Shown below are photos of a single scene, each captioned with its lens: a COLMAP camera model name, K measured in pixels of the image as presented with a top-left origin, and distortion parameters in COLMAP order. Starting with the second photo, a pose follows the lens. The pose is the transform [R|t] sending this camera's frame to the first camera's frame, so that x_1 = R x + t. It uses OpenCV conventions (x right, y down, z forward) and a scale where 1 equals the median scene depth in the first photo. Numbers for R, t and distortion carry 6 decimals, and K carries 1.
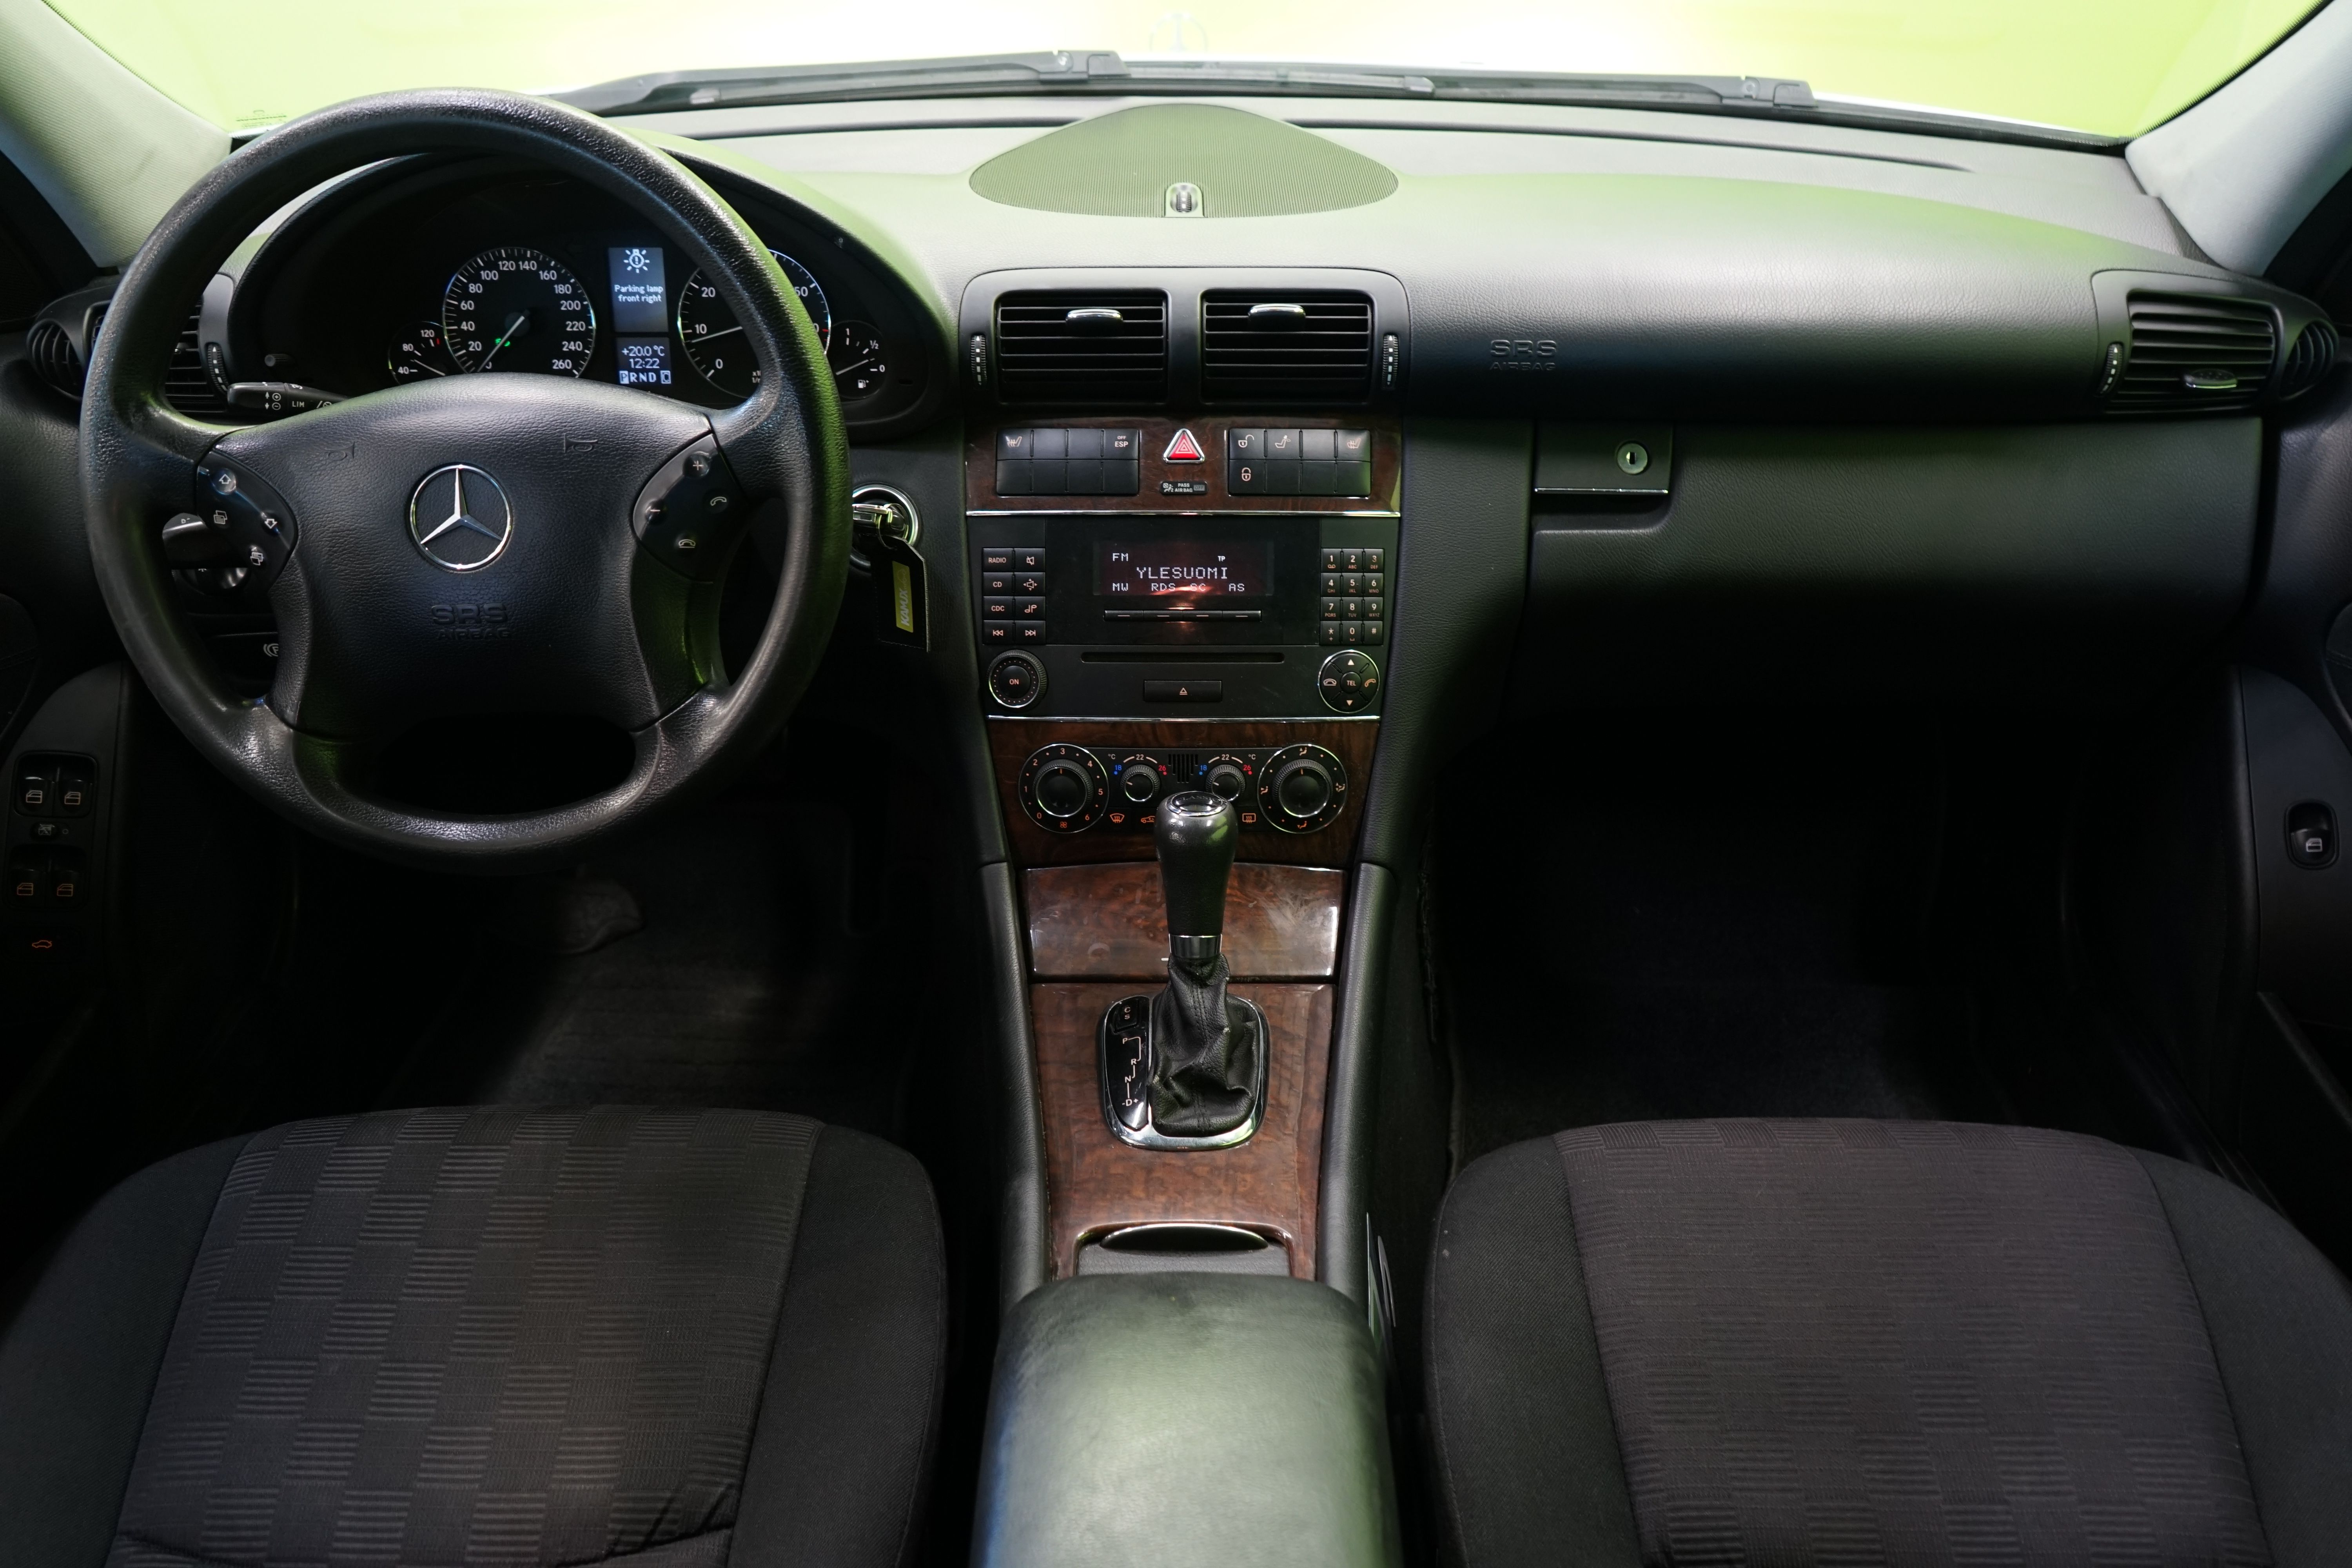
lens RADIAL K [[1958.8, 0, 1176.4], [0, 1958.8, 783.5], [0, 0, 1]] dist [-0.032533, 0.005424]
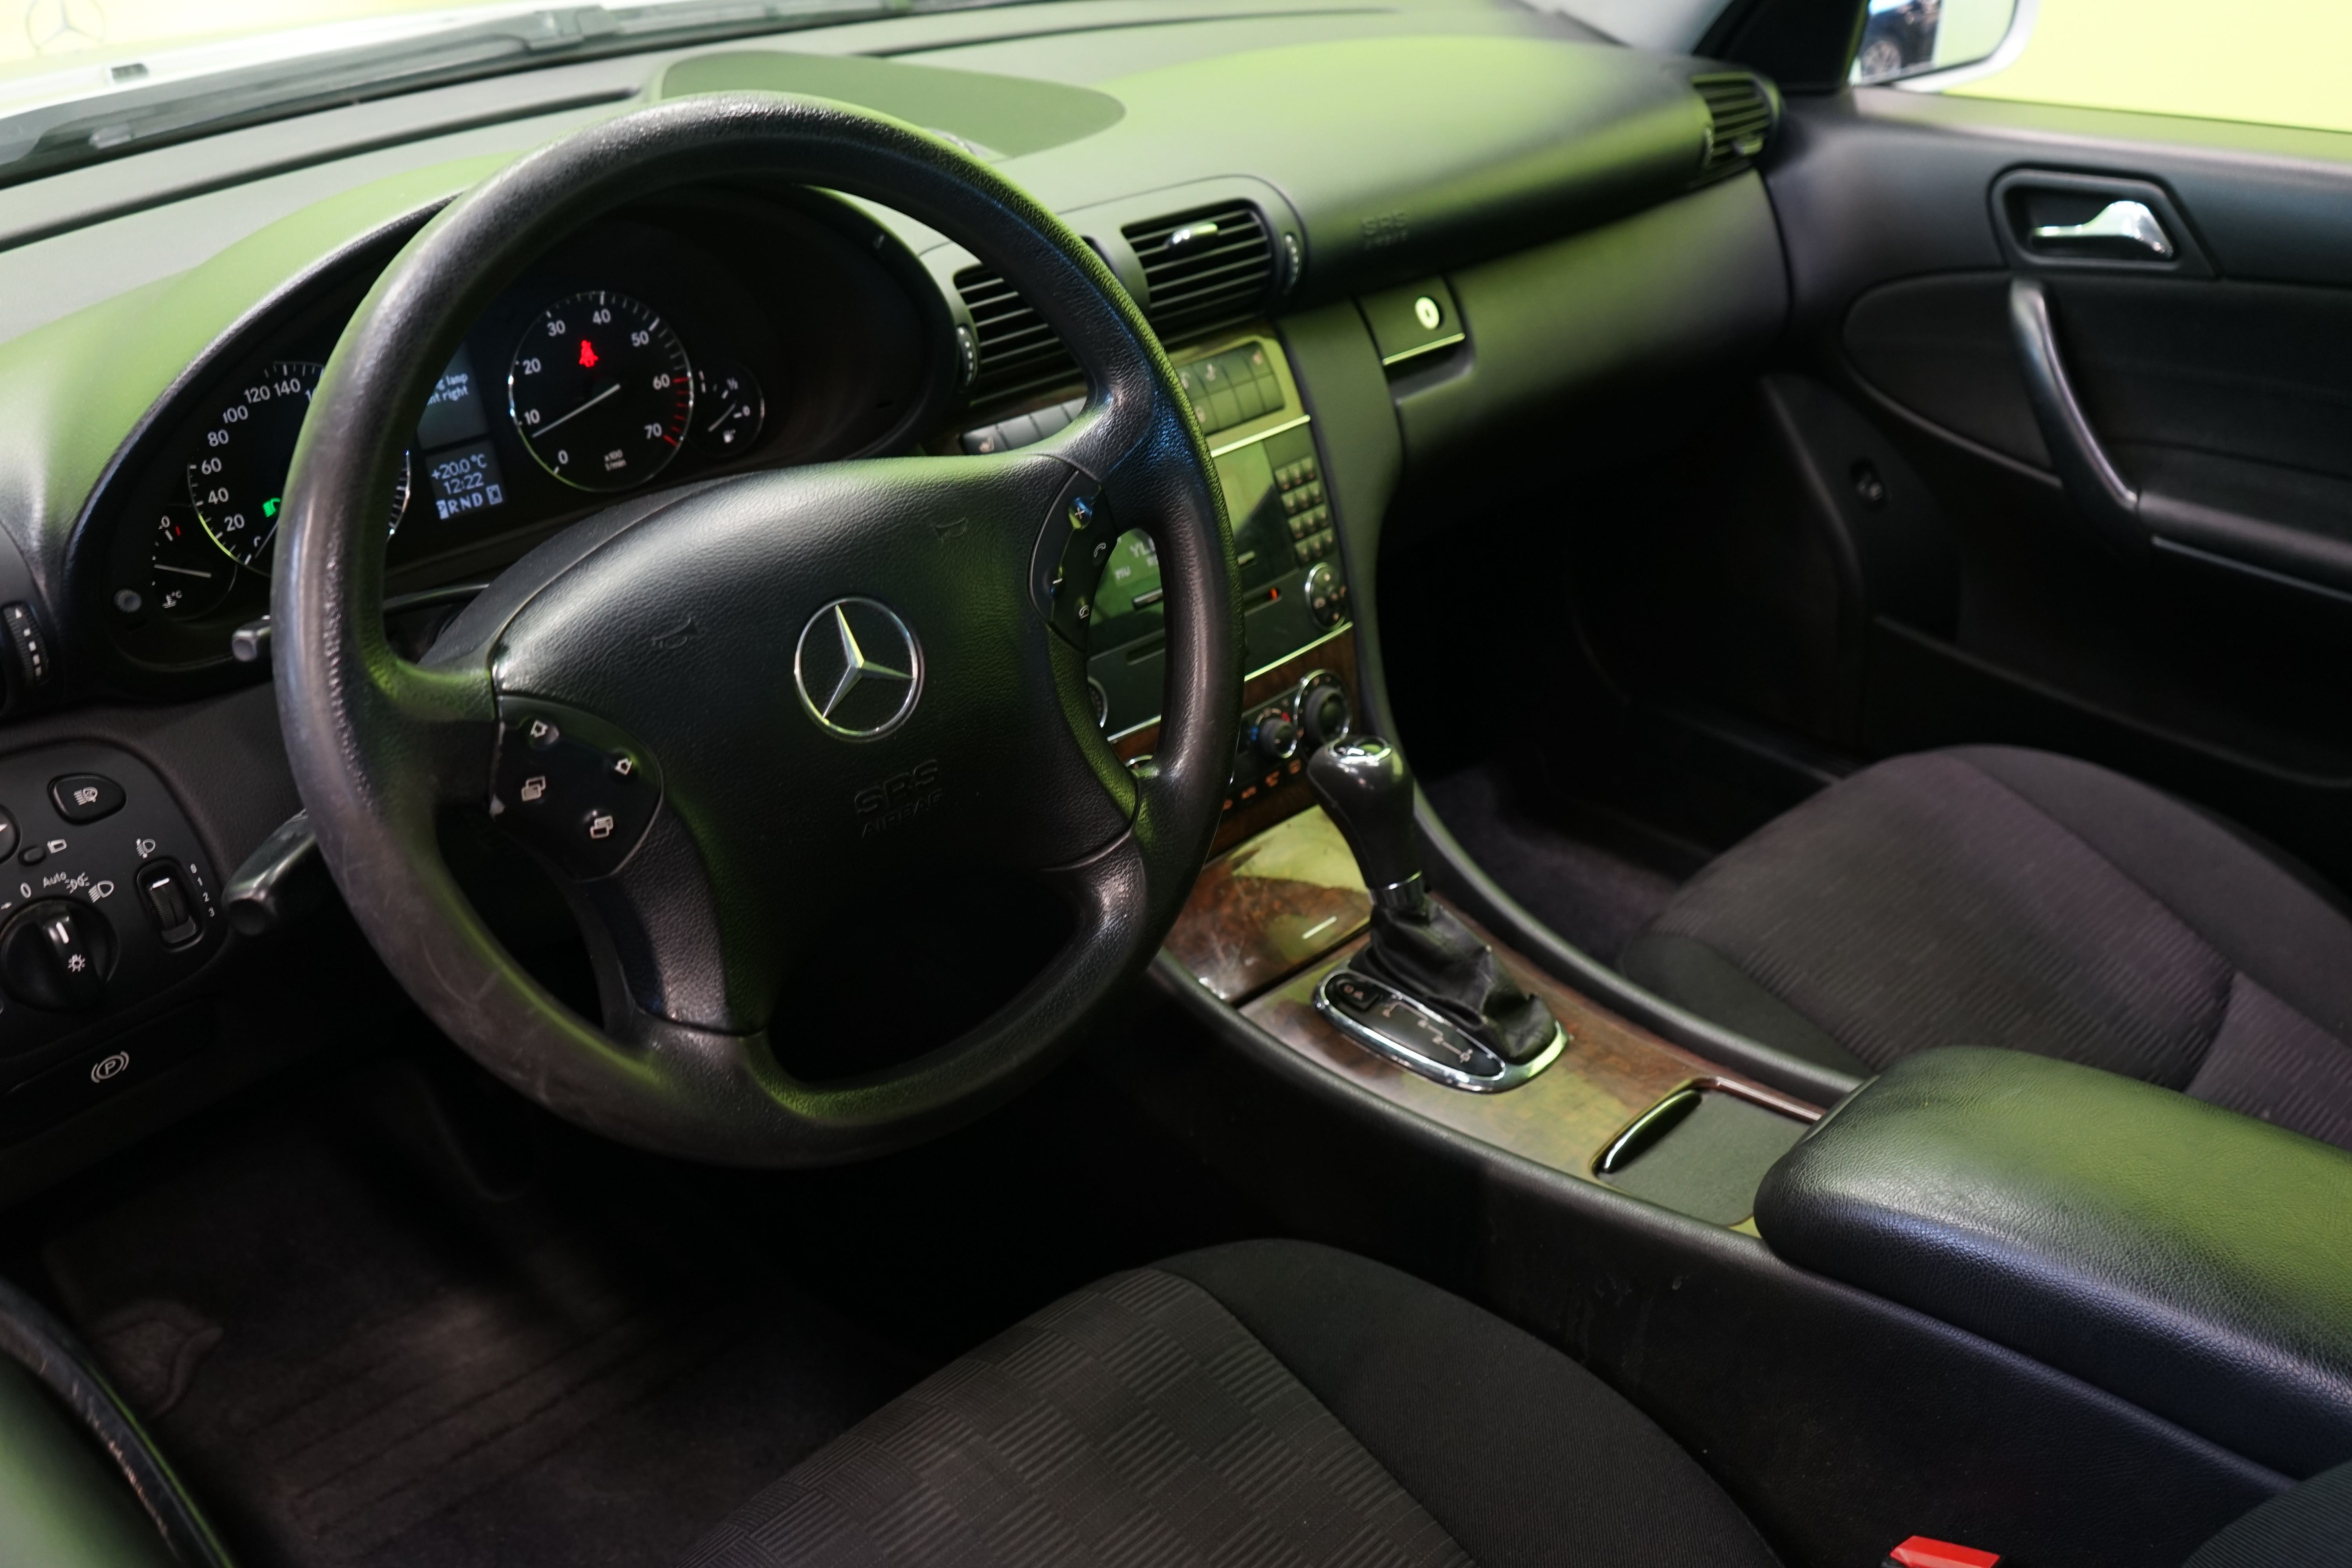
lens RADIAL K [[2165.6, 0, 1176.4], [0, 2165.6, 783.4], [0, 0, 1]] dist [-0.013928, 0.003609]
pose [[0.685579, -0.347265, 0.639835, -0.648068], [0.347349, 0.928439, 0.131721, -0.127355], [-0.639790, 0.131941, 0.757140, 0.243243]]
